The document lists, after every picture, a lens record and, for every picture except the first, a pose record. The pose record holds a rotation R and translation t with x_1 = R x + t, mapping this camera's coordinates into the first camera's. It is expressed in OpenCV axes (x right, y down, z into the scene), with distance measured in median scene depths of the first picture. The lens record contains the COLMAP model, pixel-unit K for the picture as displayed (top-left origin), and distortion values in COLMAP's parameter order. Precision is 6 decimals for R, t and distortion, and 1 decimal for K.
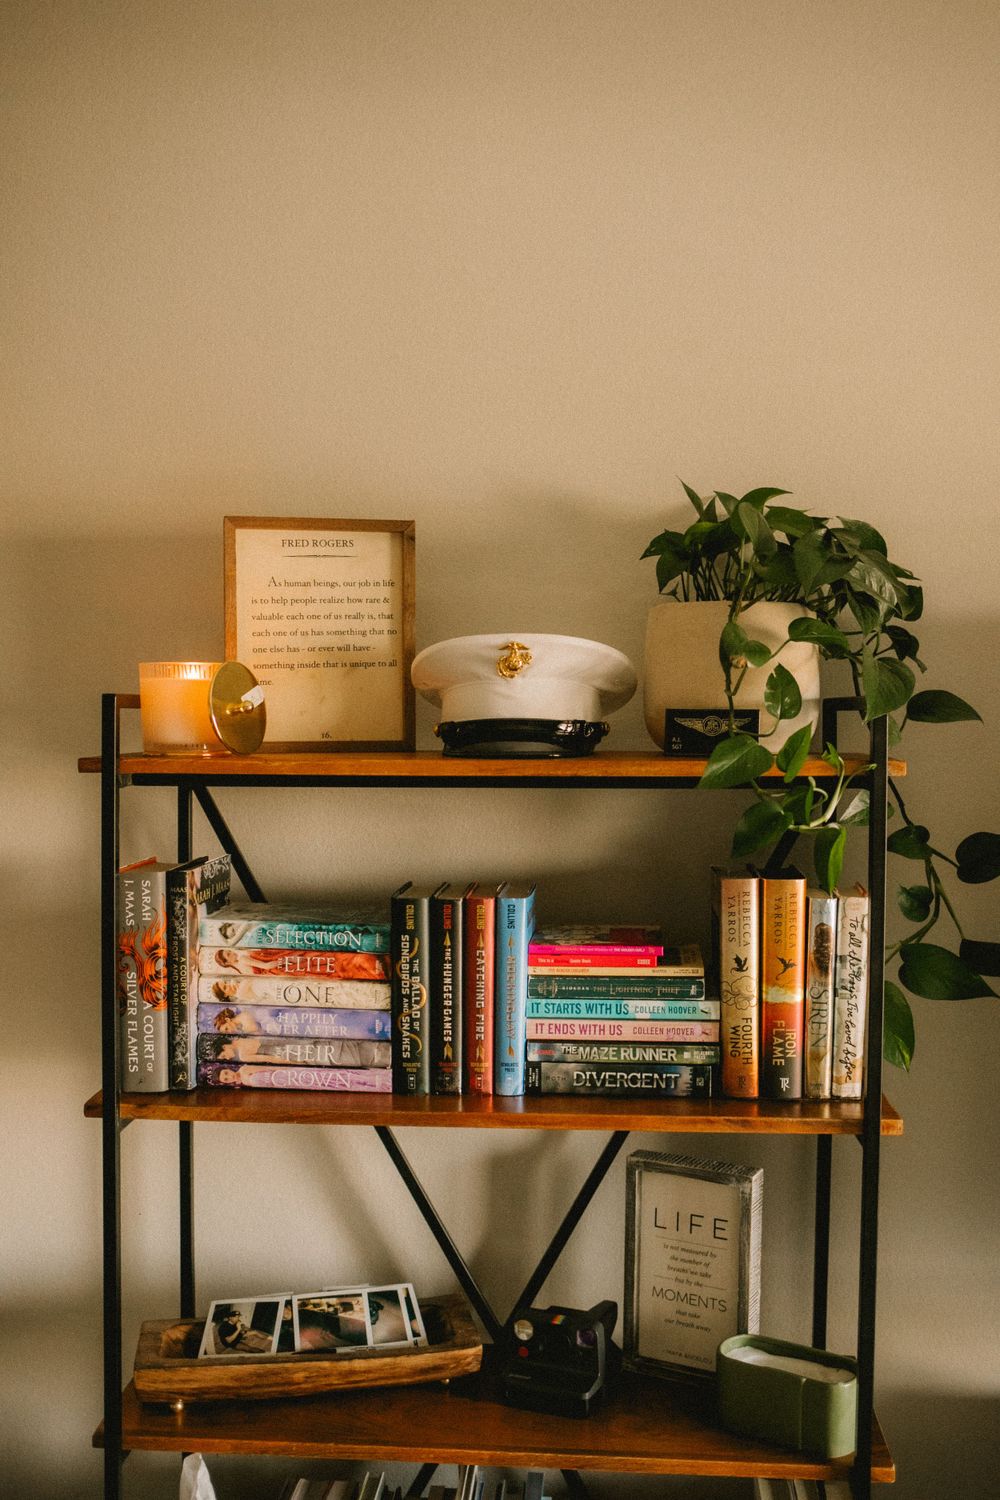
lens RADIAL K [[1457.3, 0, 507.6], [0, 1457.3, 751.0], [0, 0, 1]] dist [-0.069523, 0.056139]
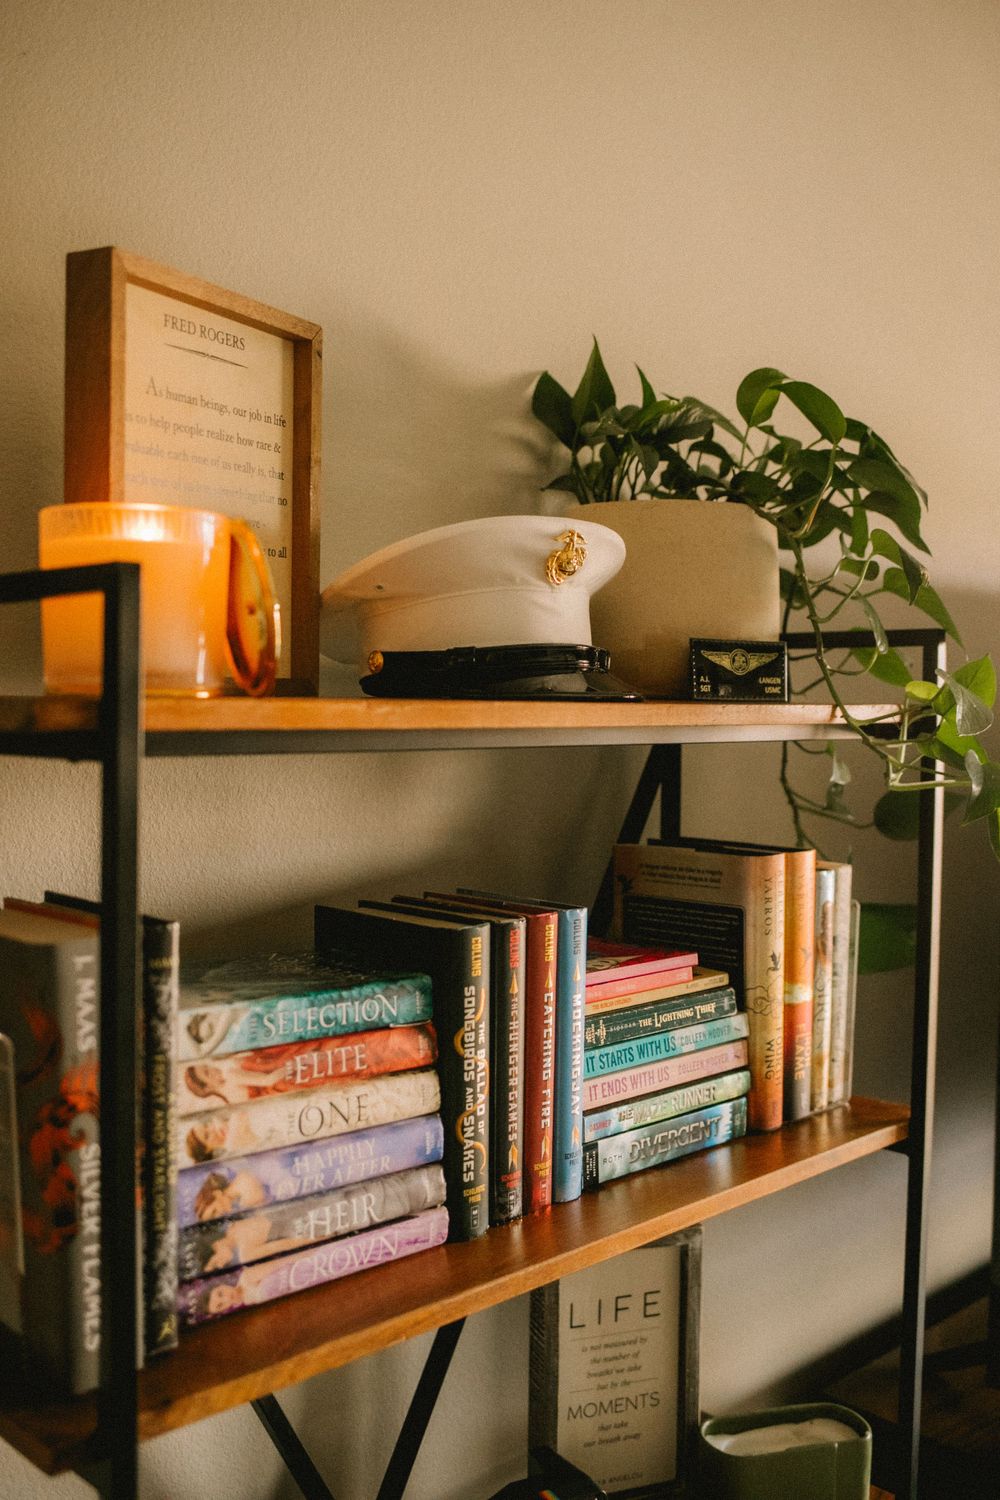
lens RADIAL K [[1457.3, 0, 507.6], [0, 1457.3, 751.0], [0, 0, 1]] dist [-0.069523, 0.056139]
pose [[0.656571, -0.021801, 0.753949, -0.520740], [0.014979, 0.999762, 0.015865, 0.015969], [-0.754115, 0.000877, 0.656742, 0.572426]]
